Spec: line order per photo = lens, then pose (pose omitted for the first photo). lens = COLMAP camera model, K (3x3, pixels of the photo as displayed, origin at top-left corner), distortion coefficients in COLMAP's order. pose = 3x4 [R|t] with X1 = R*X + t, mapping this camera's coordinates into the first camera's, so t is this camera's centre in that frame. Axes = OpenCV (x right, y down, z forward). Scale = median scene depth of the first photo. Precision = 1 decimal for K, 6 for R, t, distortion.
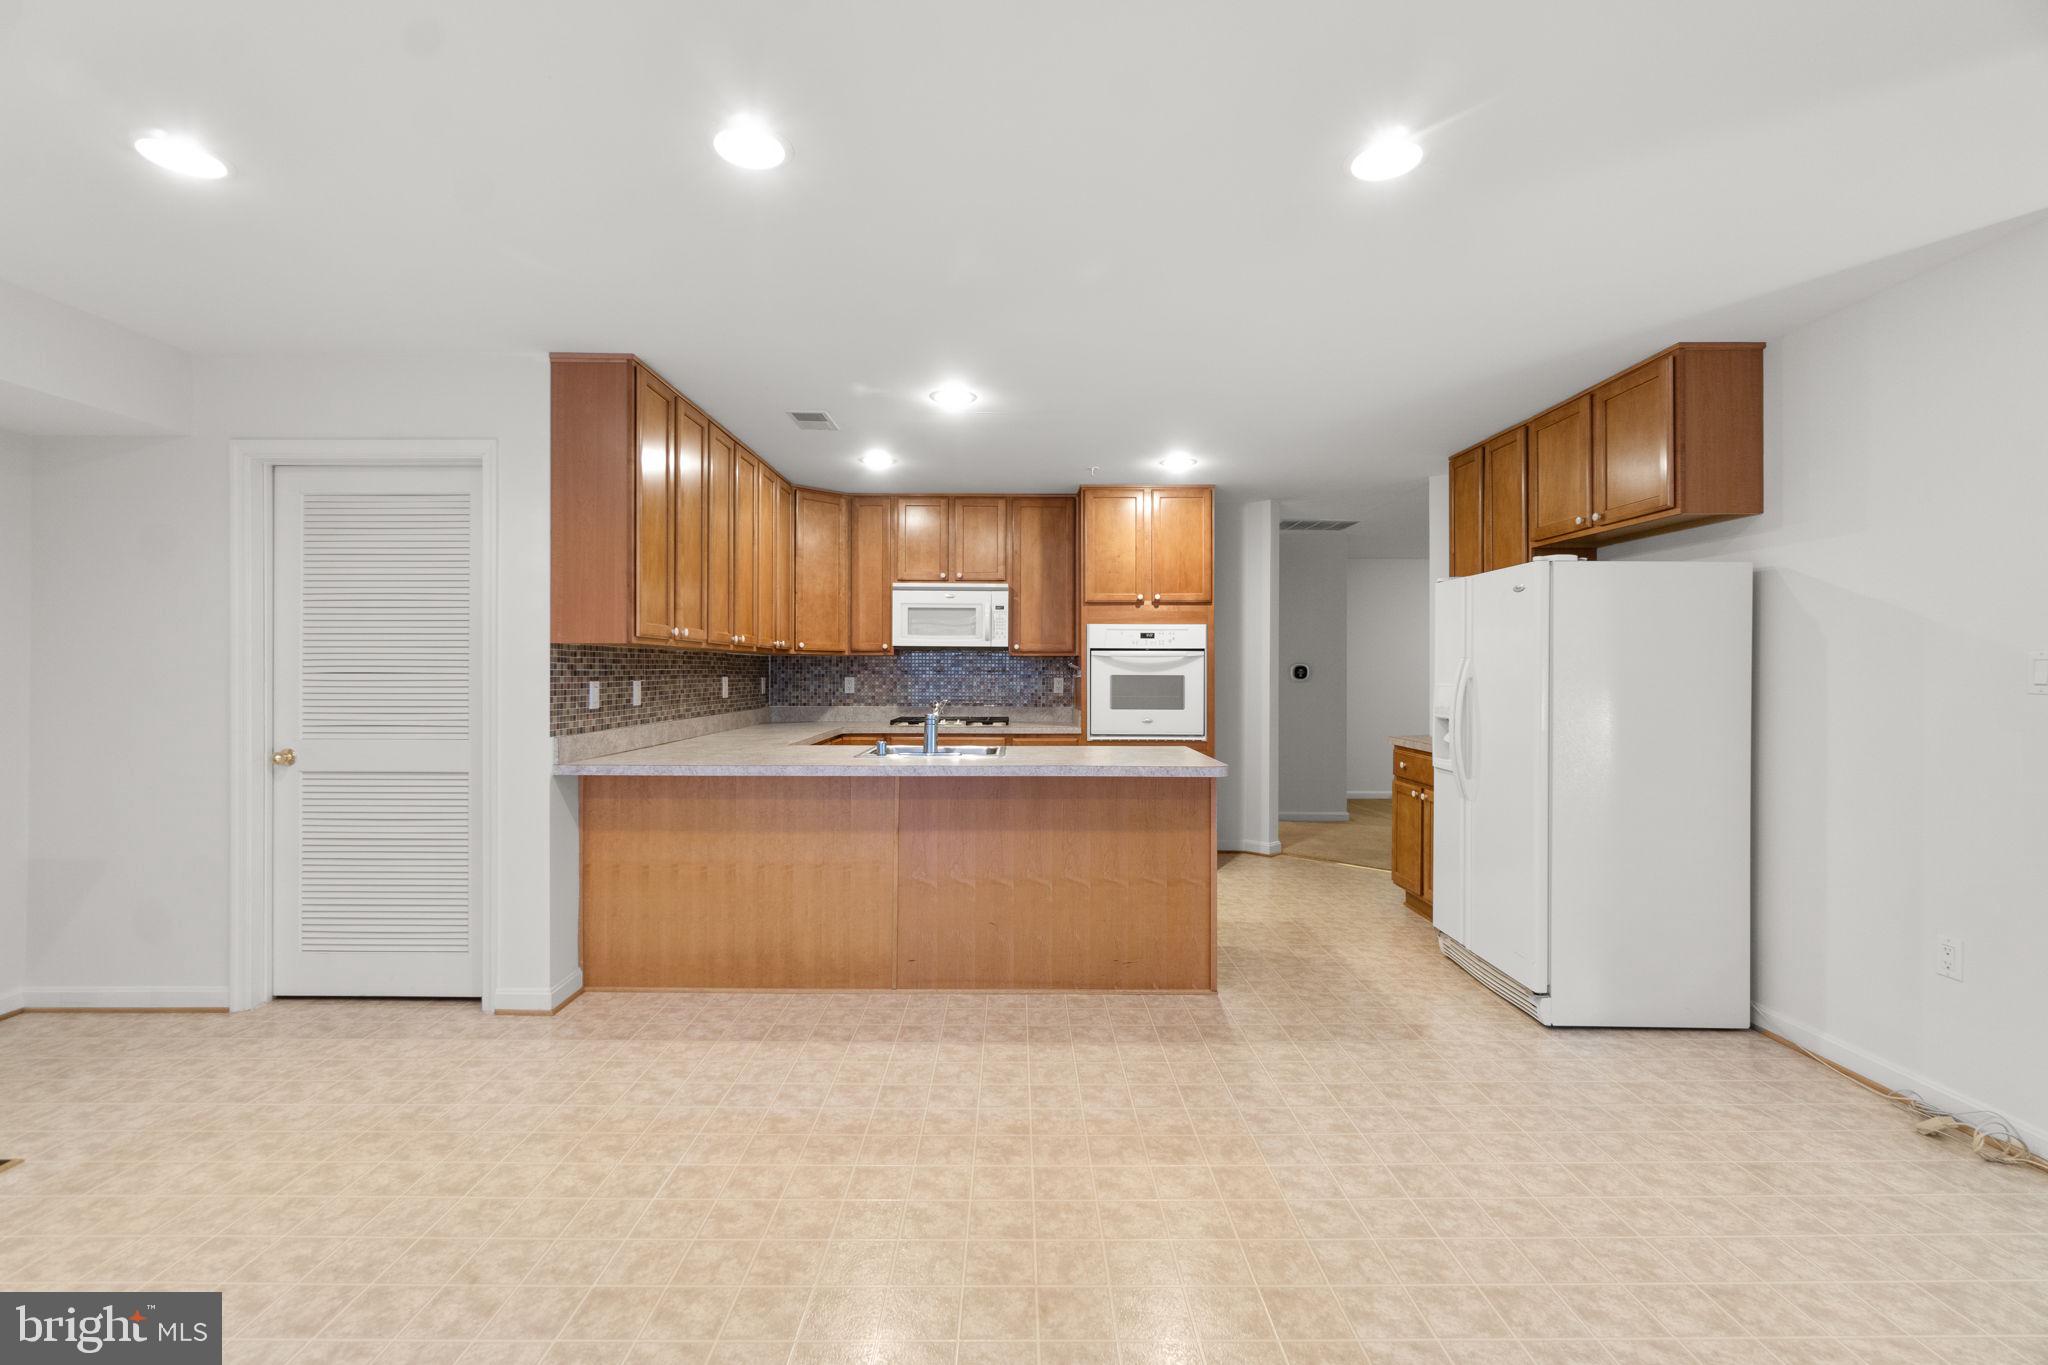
lens RADIAL K [[882.8, 0, 1026.5], [0, 882.8, 676.1], [0, 0, 1]] dist [-0.004861, -0.000362]
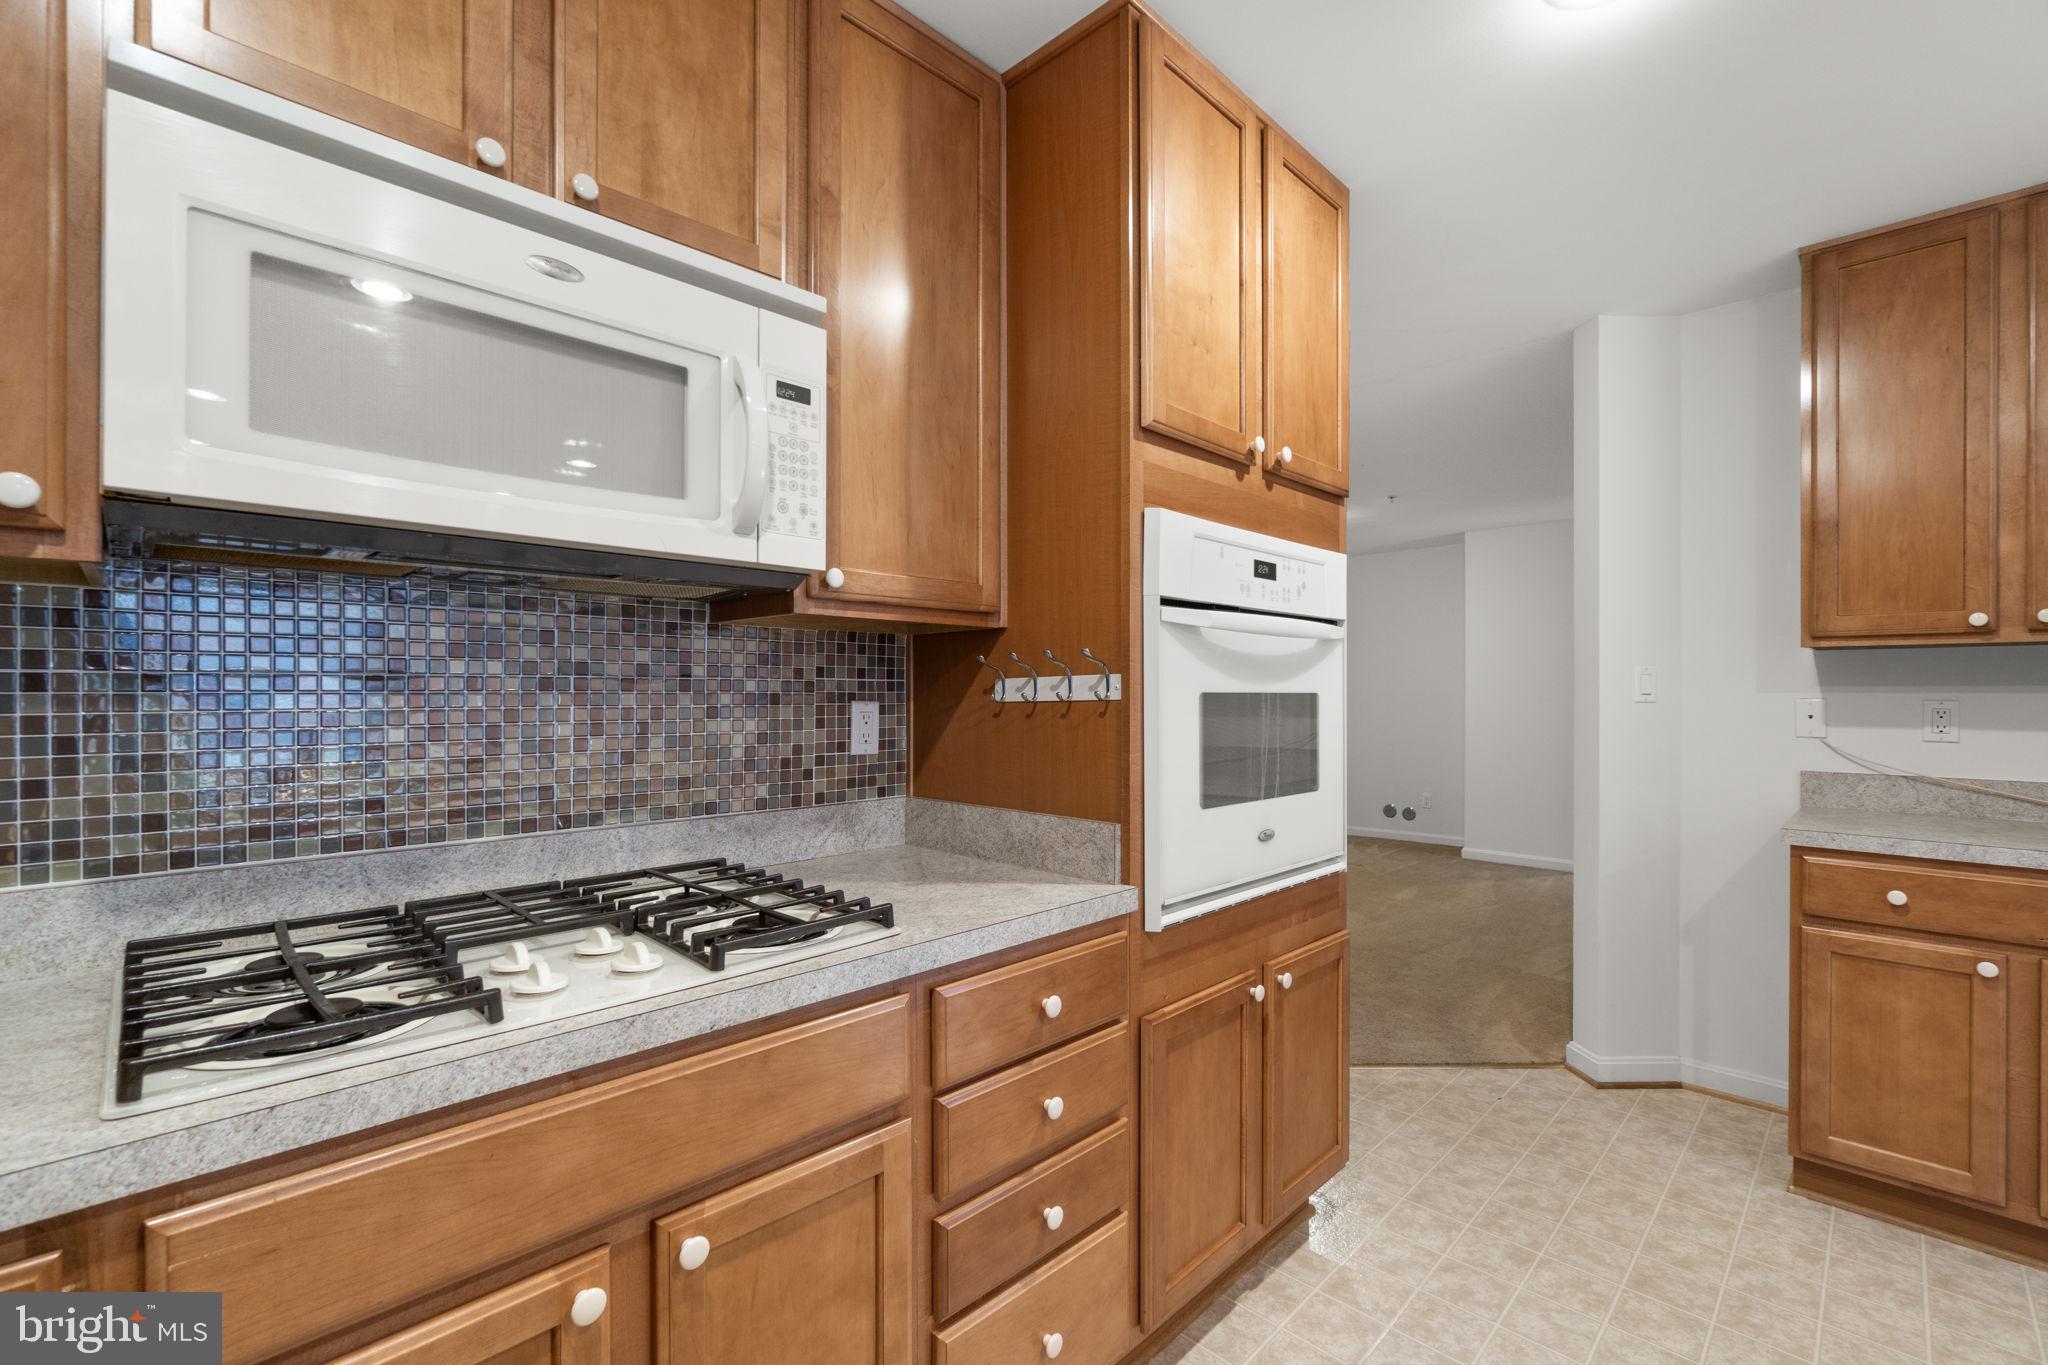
lens RADIAL K [[881.5, 0, 1024.0], [0, 881.5, 687.5], [0, 0, 1]] dist [-0.001972, -0.000161]
pose [[0.711269, 0.000366, 0.702920, -0.226265], [0.004794, 0.999974, -0.005371, -0.002535], [-0.702904, 0.007190, 0.711249, 1.245026]]
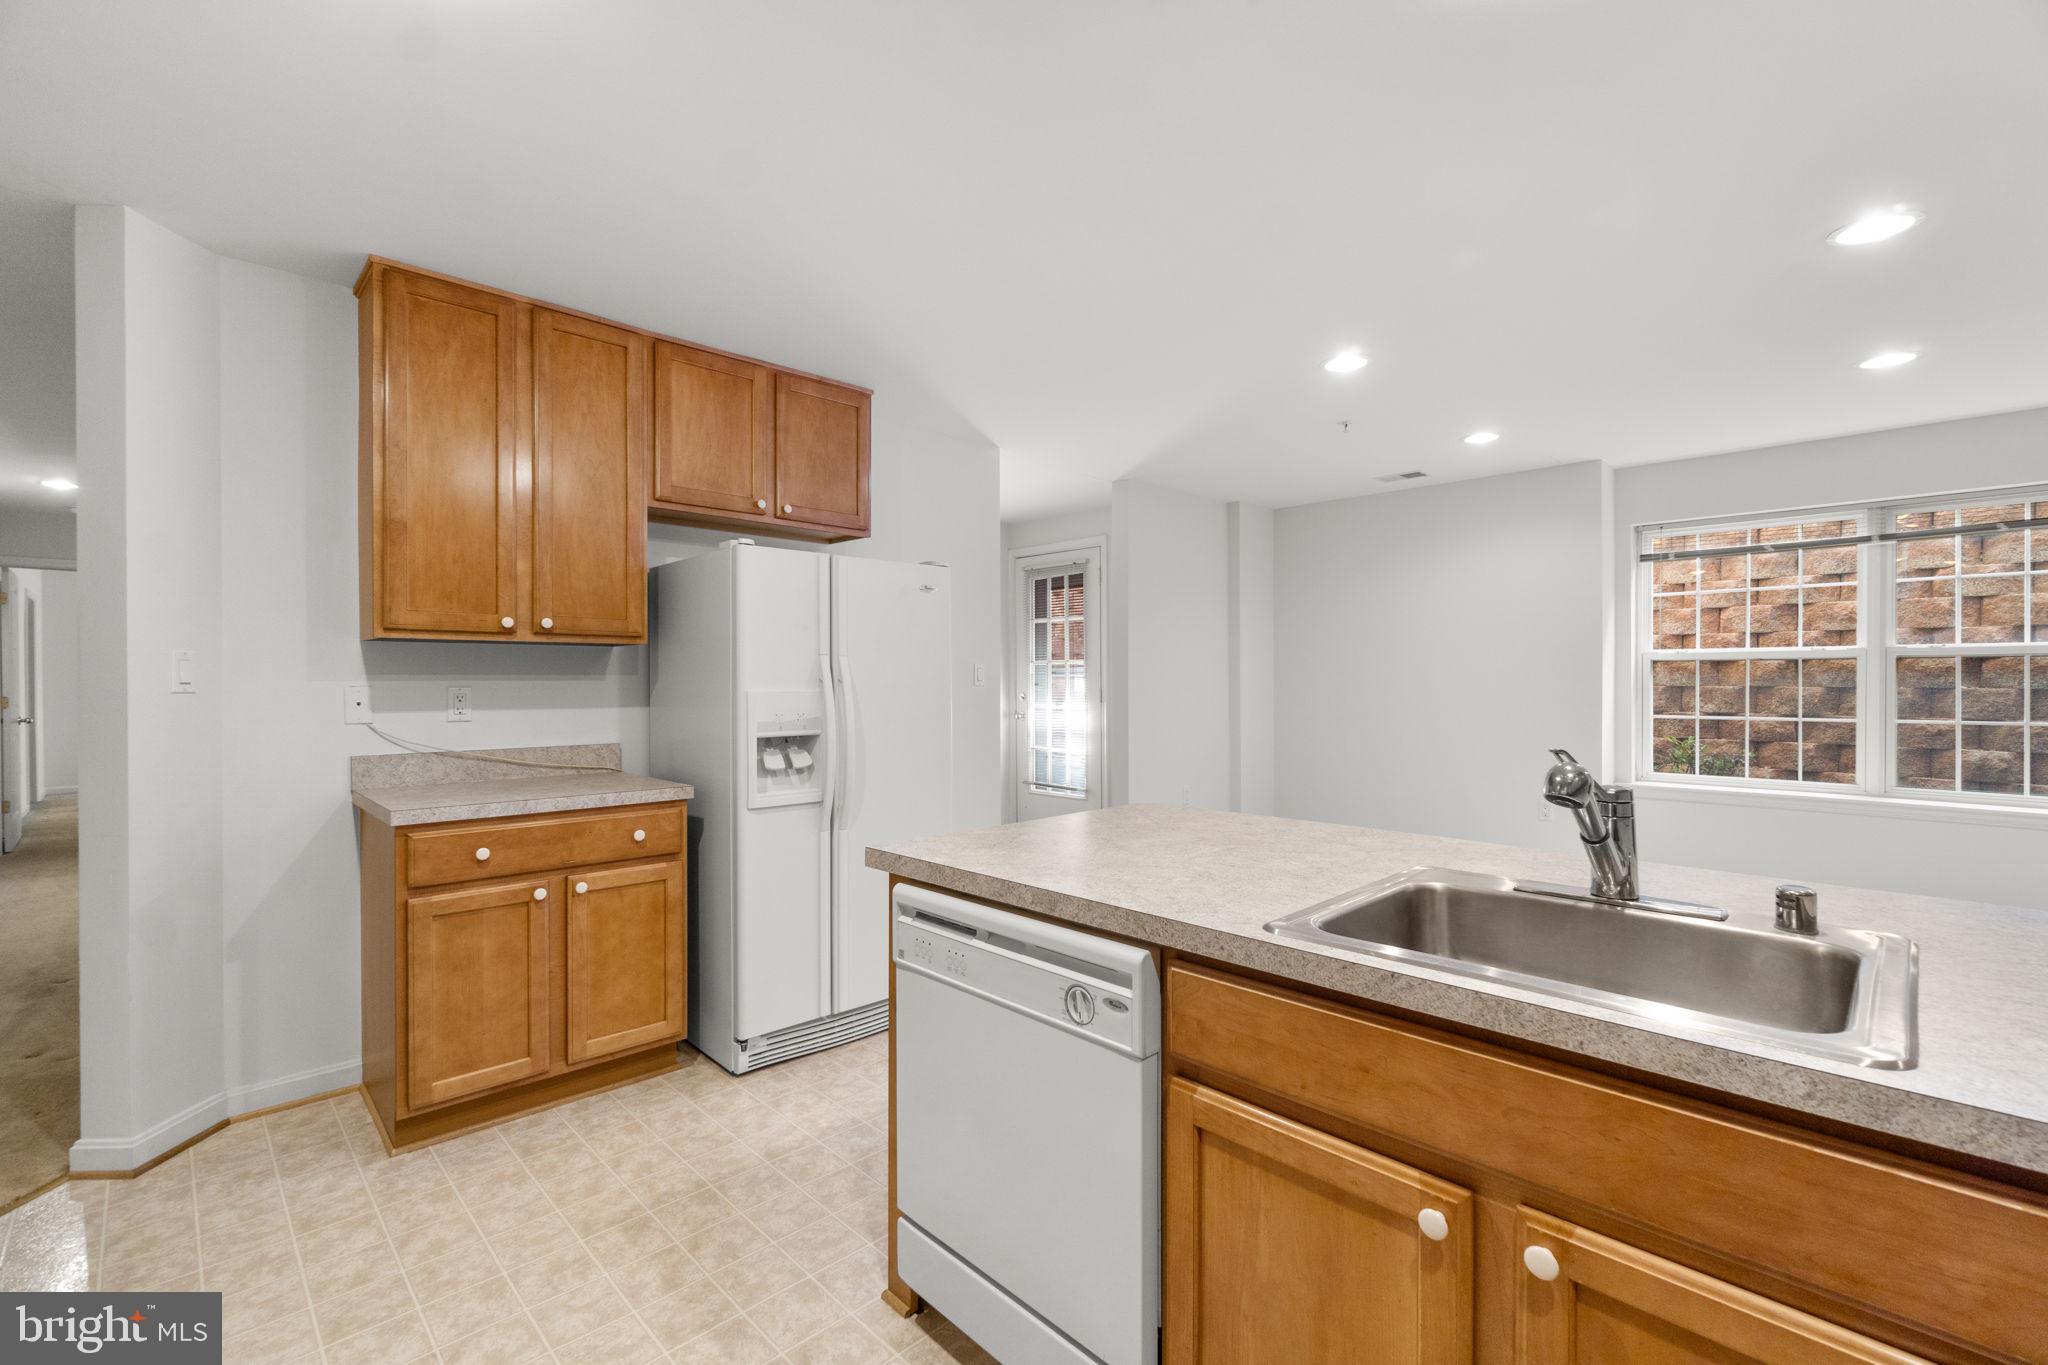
lens RADIAL K [[872.4, 0, 1024.0], [0, 872.4, 682.5], [0, 0, 1]] dist [-0.004990, -0.000084]
pose [[-0.690238, -0.004629, 0.723568, -0.194366], [0.003641, 0.999945, 0.009871, -0.003109], [-0.723574, 0.009448, -0.690183, 1.402127]]
